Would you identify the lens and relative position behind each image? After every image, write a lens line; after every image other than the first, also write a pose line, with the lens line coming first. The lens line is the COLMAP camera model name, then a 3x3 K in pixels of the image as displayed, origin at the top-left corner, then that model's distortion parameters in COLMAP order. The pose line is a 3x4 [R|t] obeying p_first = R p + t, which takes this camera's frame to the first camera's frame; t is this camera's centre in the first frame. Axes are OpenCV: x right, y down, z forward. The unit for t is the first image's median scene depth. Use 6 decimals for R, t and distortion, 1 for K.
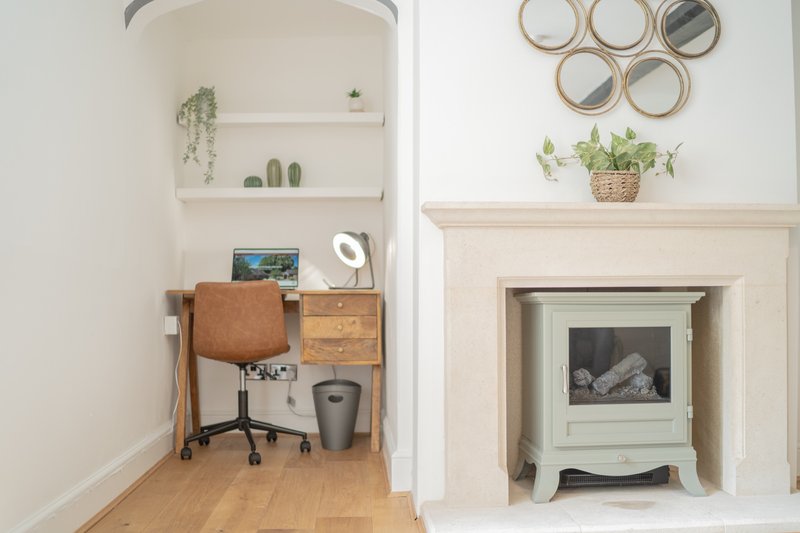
lens RADIAL K [[815.2, 0, 402.0], [0, 815.2, 252.1], [0, 0, 1]] dist [-0.105157, 0.011050]
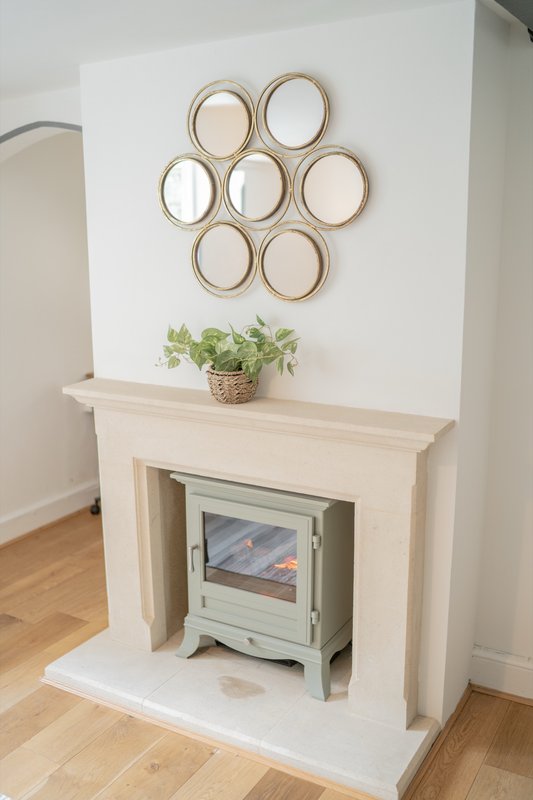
lens RADIAL K [[815.2, 0, 266.5], [0, 815.2, 400.0], [0, 0, 1]] dist [-0.105157, 0.011050]
pose [[0.829367, 0.121158, -0.545409, 0.777048], [0.029575, 0.965315, 0.259409, -0.290183], [0.557921, -0.231275, 0.797017, 0.254524]]
